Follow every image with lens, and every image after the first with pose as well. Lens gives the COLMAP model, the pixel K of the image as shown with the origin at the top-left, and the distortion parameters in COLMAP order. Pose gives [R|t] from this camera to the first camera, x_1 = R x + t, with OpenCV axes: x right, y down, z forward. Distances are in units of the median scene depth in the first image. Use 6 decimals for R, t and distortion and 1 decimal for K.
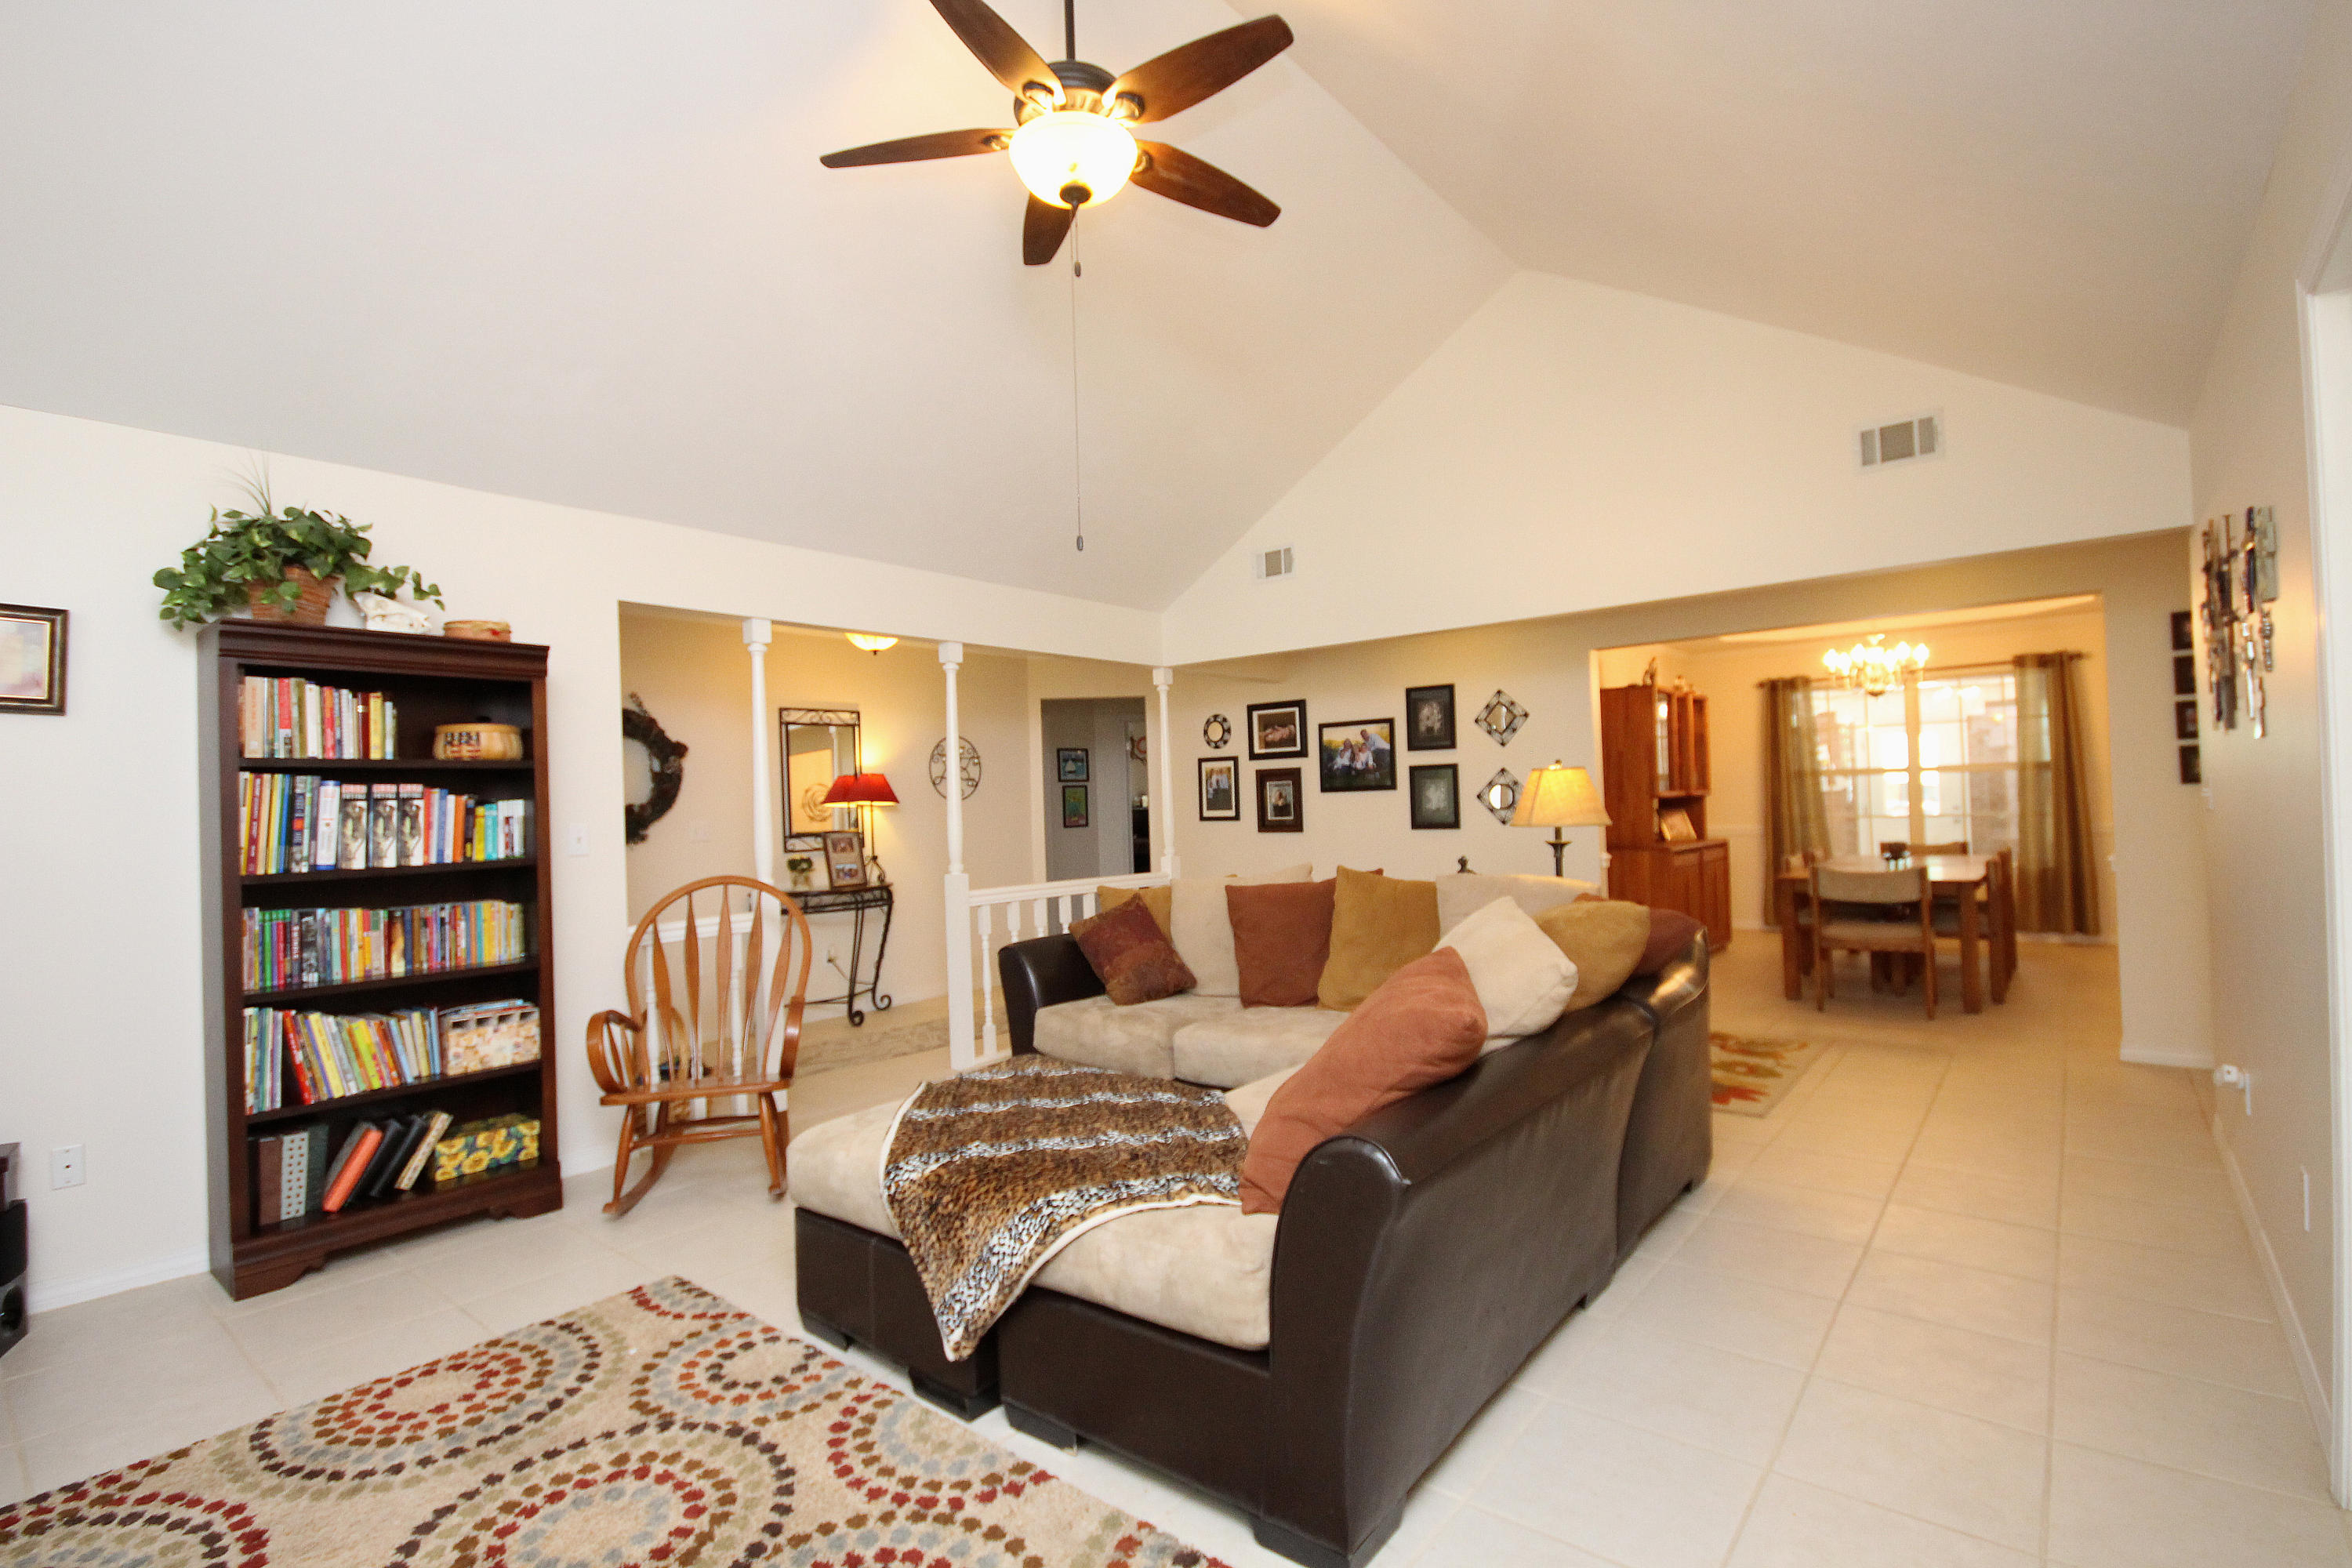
lens RADIAL K [[1086.2, 0, 1177.8], [0, 1086.2, 789.8], [0, 0, 1]] dist [-0.003622, -0.000403]
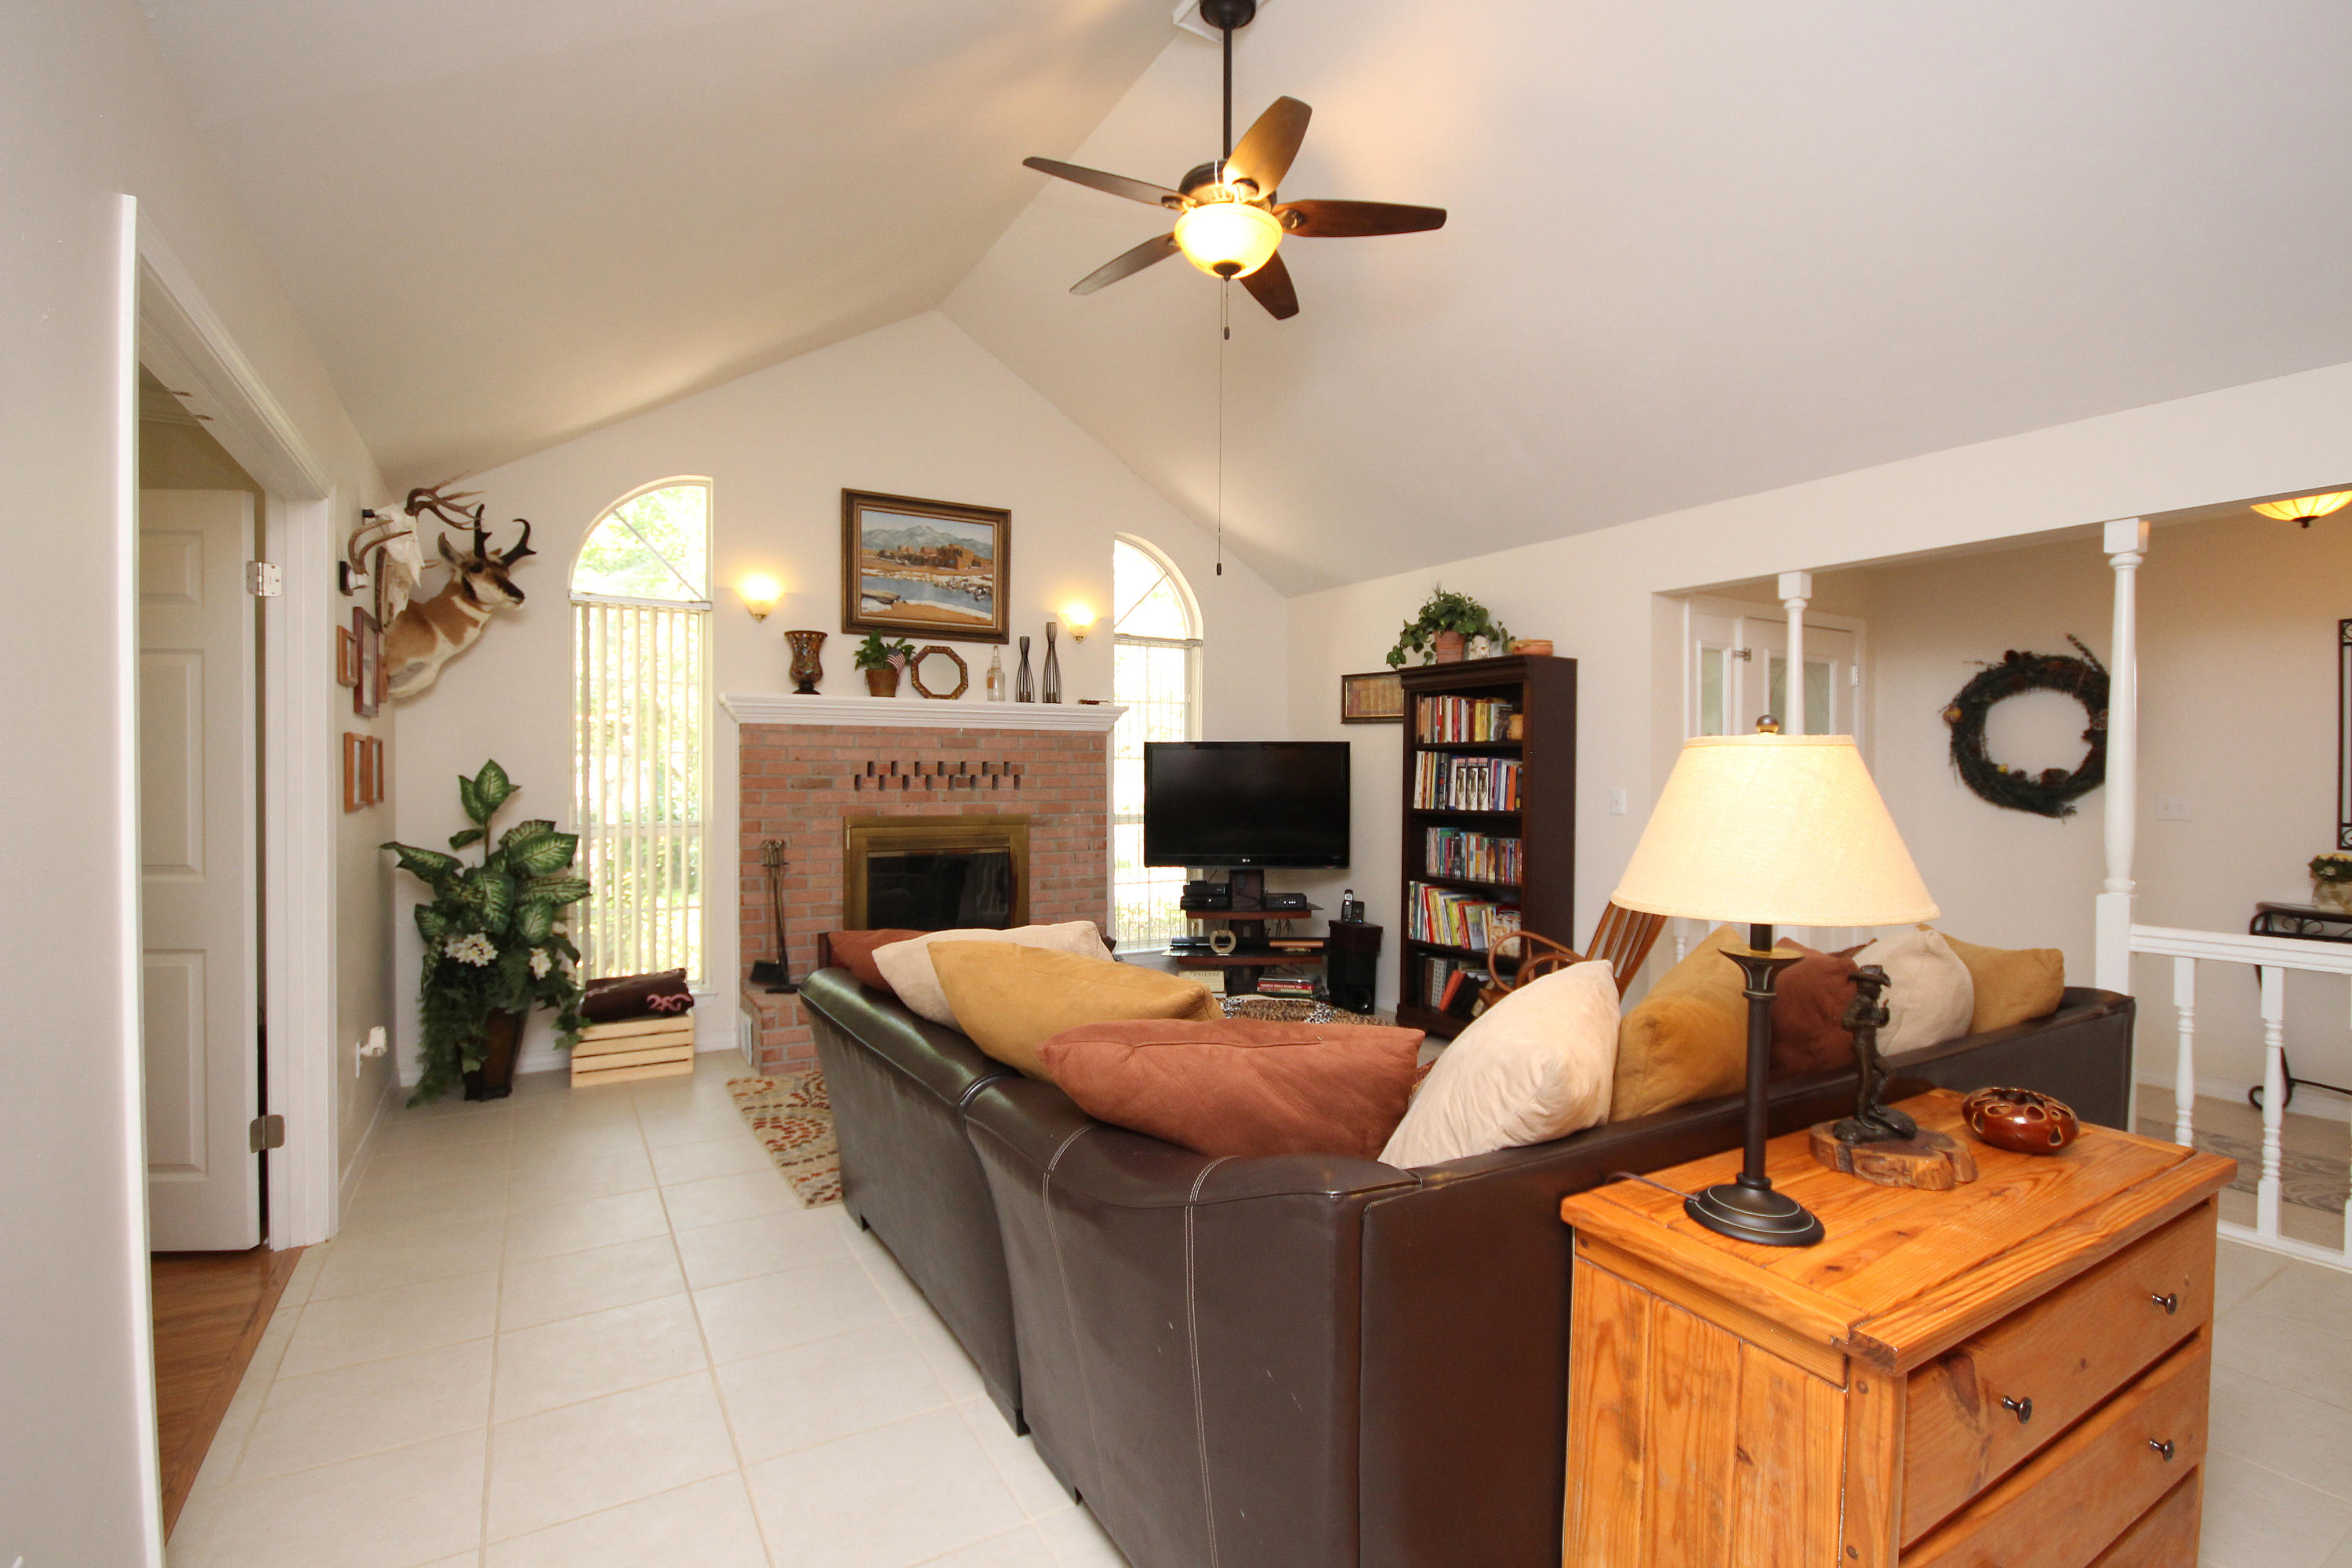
lens RADIAL K [[1086.2, 0, 1200.5], [0, 1086.2, 785.7], [0, 0, 1]] dist [-0.003622, -0.000403]
pose [[-0.330639, 0.037577, -0.943009, 0.853957], [0.018105, 0.999276, 0.033471, -0.023333], [0.943584, -0.006006, -0.331080, 1.109012]]
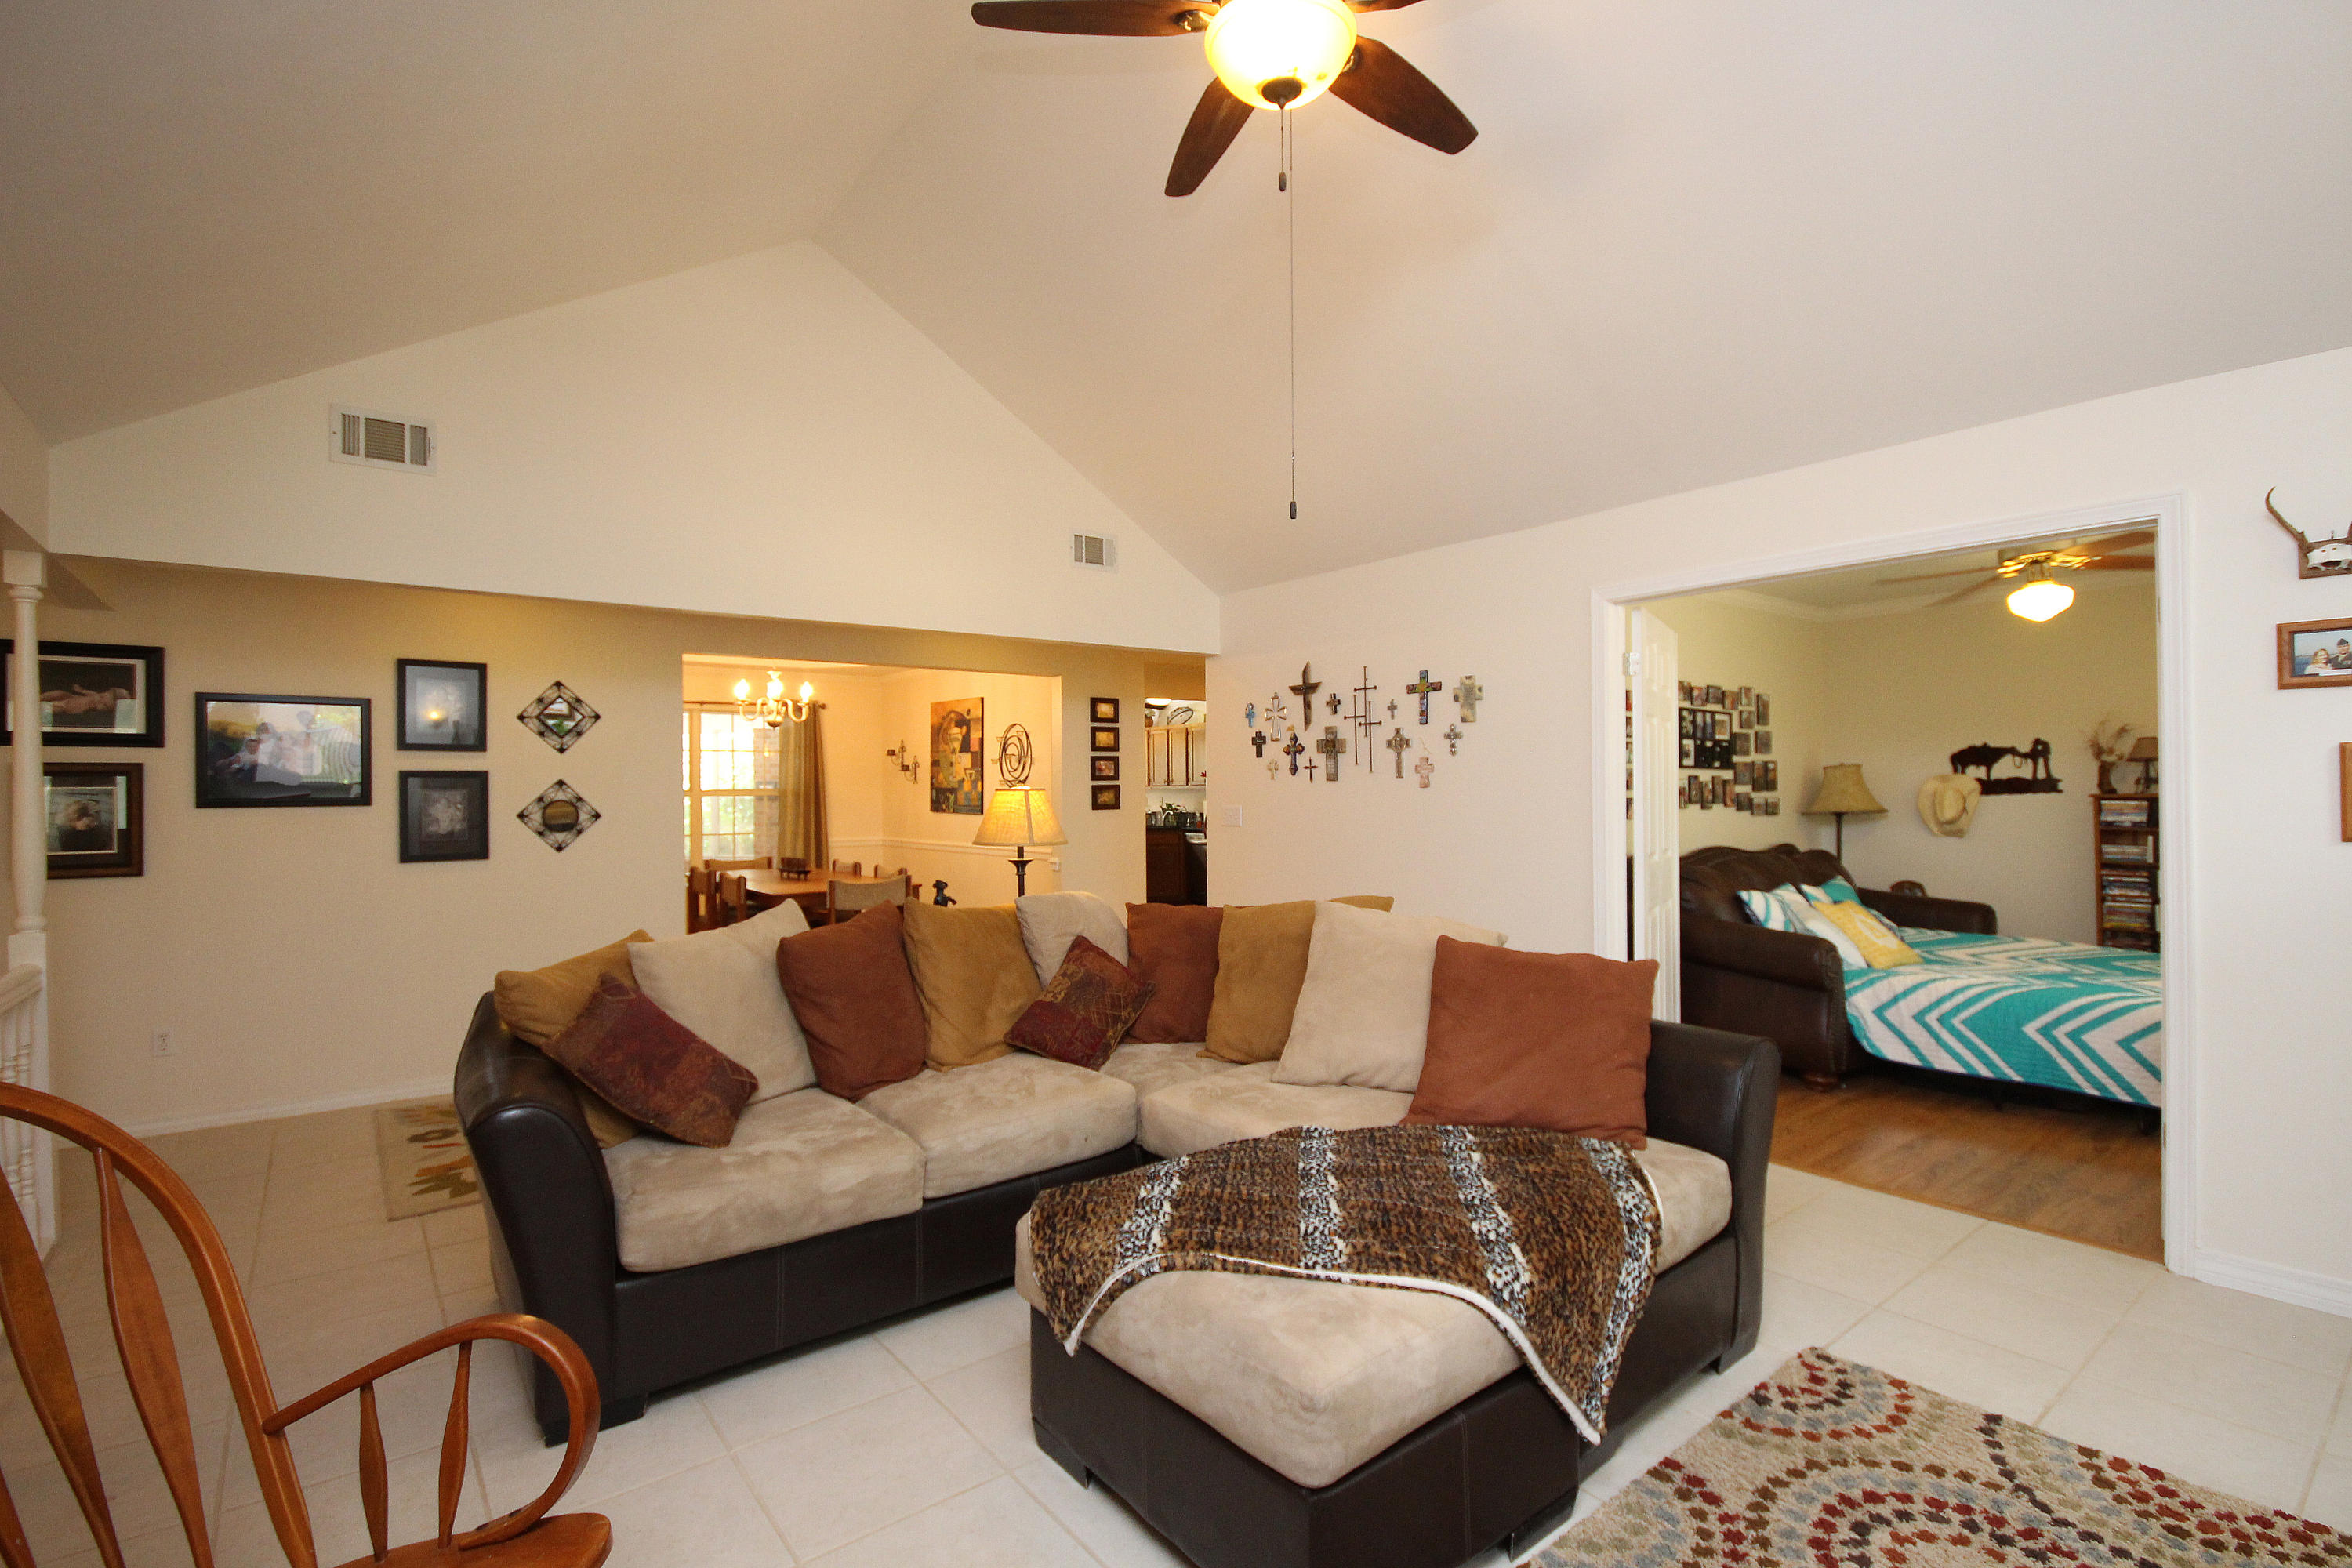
lens RADIAL K [[1086.2, 0, 1217.8], [0, 1086.2, 789.8], [0, 0, 1]] dist [-0.003622, -0.000403]
pose [[0.198616, 0.027886, 0.979681, -0.734070], [-0.007753, 0.999609, -0.026881, 0.008947], [-0.980047, -0.002257, 0.198754, 0.715222]]
